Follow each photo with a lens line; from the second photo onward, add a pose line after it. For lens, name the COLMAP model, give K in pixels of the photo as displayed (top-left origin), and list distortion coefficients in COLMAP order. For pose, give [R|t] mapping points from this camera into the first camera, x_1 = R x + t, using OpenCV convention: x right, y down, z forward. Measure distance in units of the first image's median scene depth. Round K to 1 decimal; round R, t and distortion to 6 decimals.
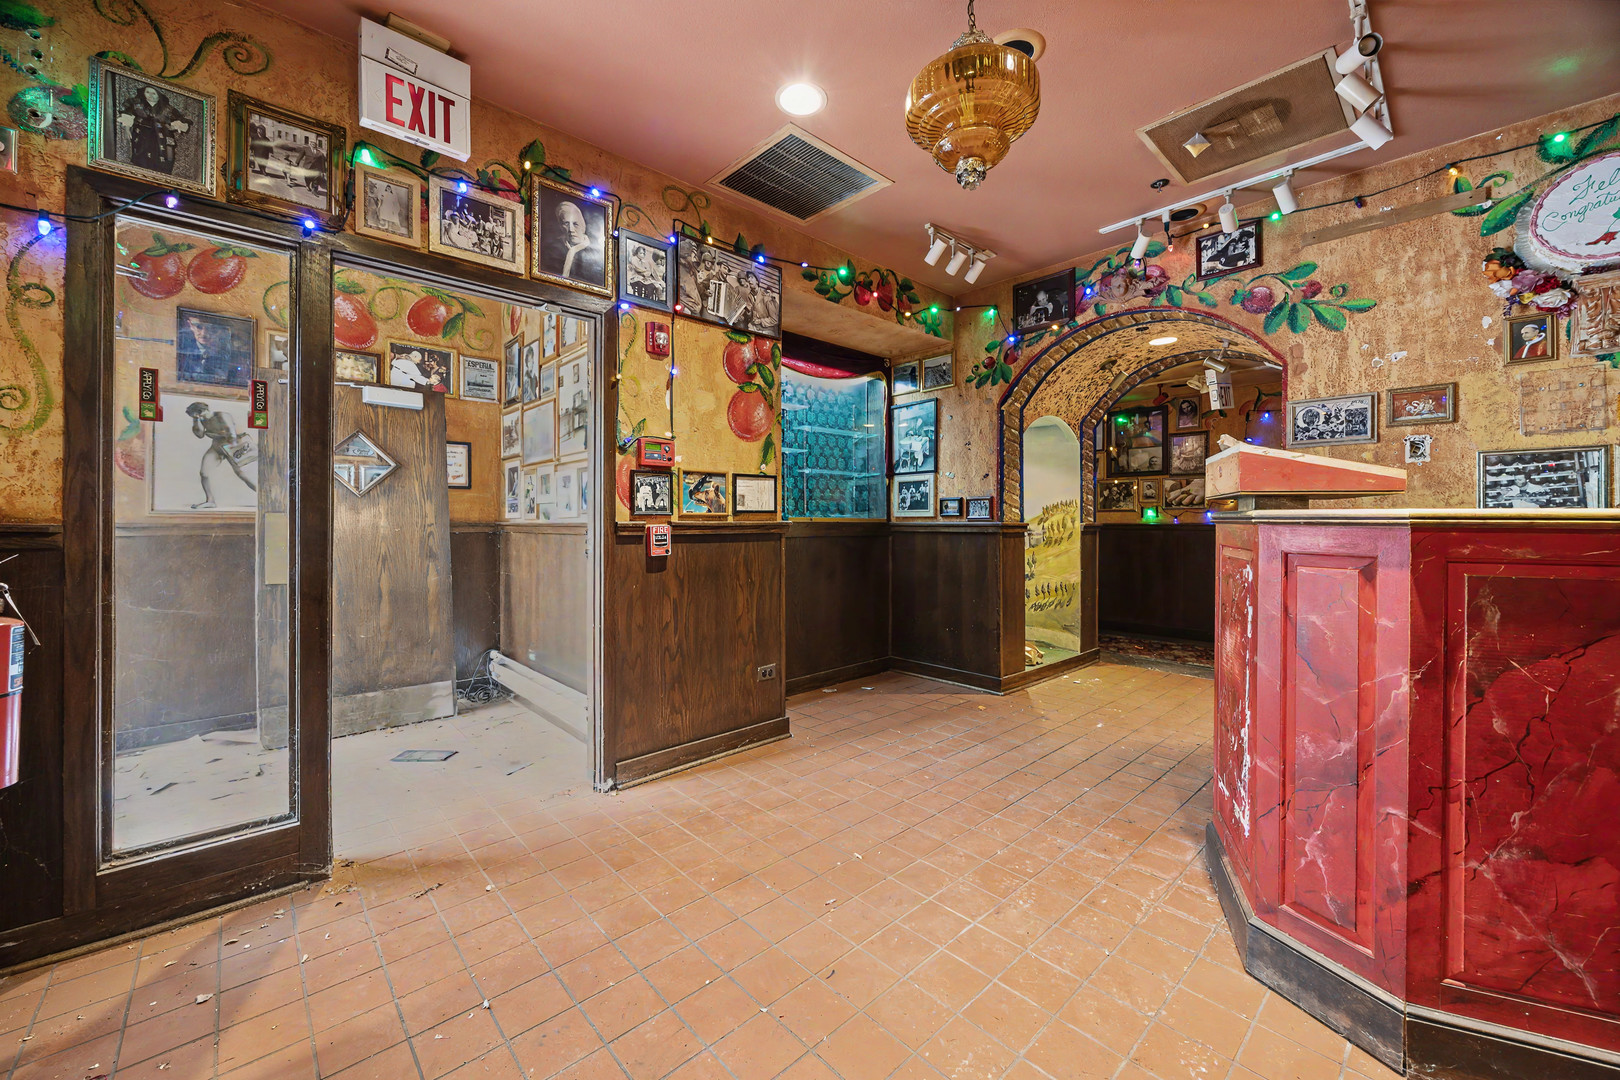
lens RADIAL K [[629.3, 0, 820.4], [0, 629.3, 527.0], [0, 0, 1]] dist [-0.001778, -0.000088]
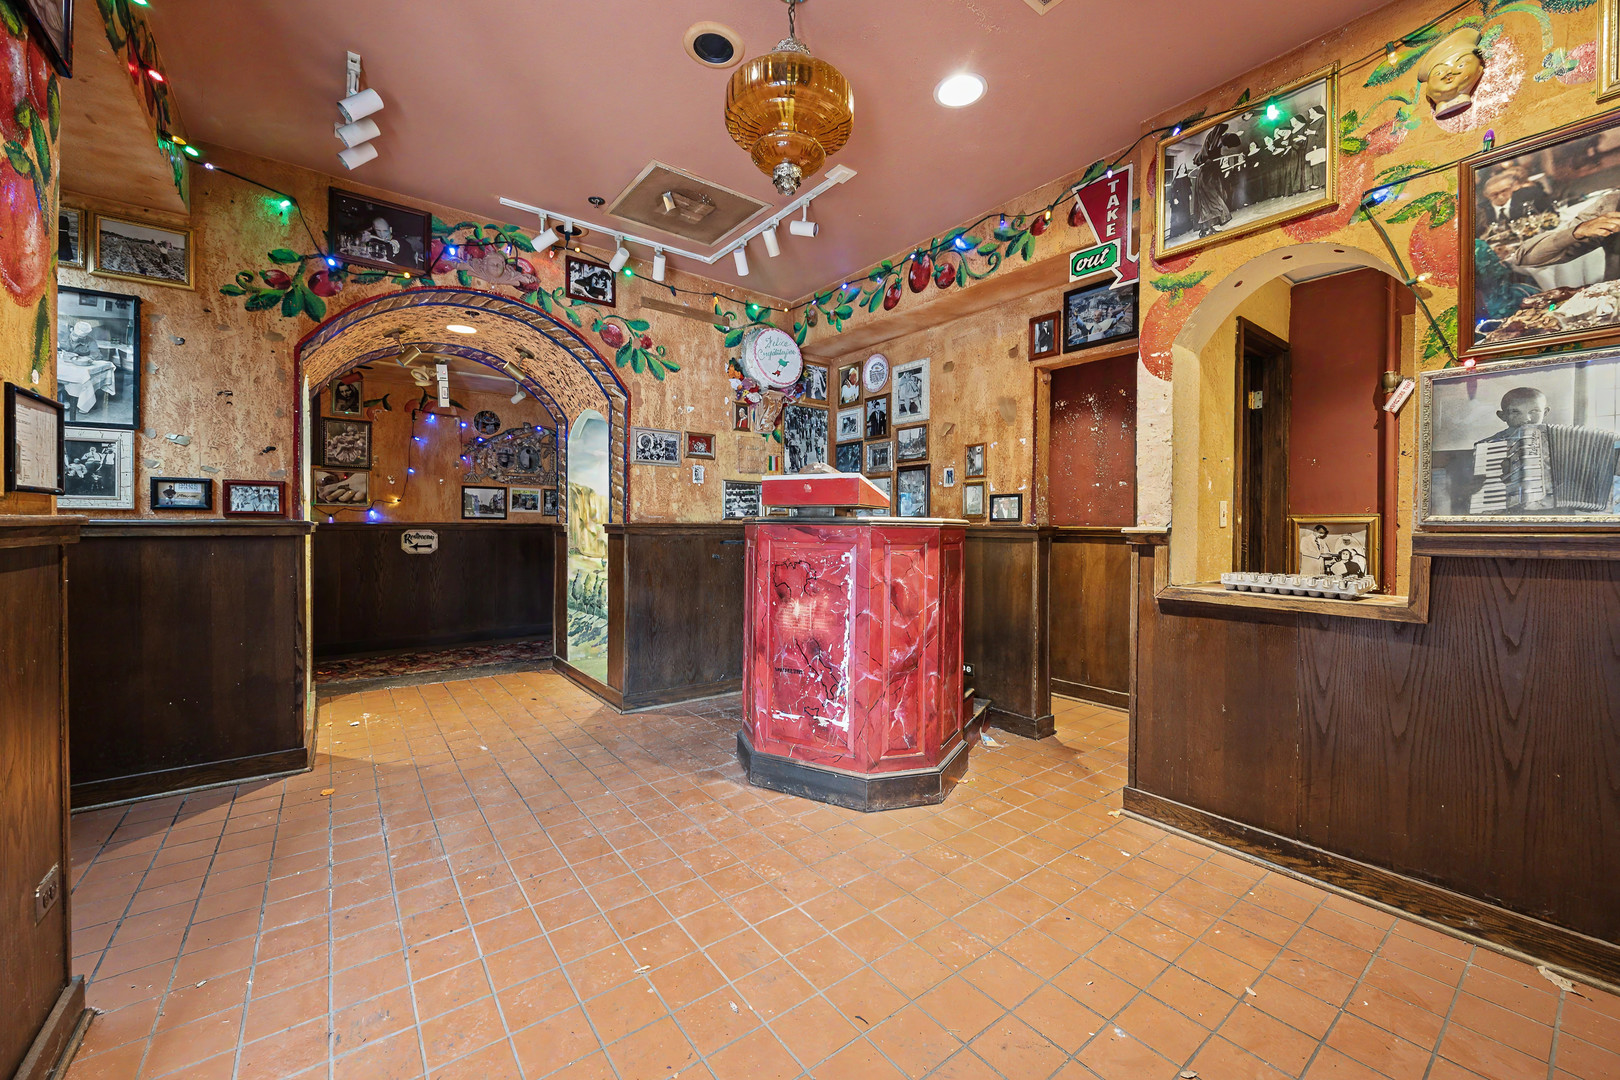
lens RADIAL K [[629.3, 0, 819.0], [0, 629.3, 535.3], [0, 0, 1]] dist [-0.001778, -0.000088]
pose [[0.099427, -0.016209, 0.994913, -0.440184], [0.000481, 0.999868, 0.016241, -0.002878], [-0.995045, -0.001136, 0.099422, 0.482466]]
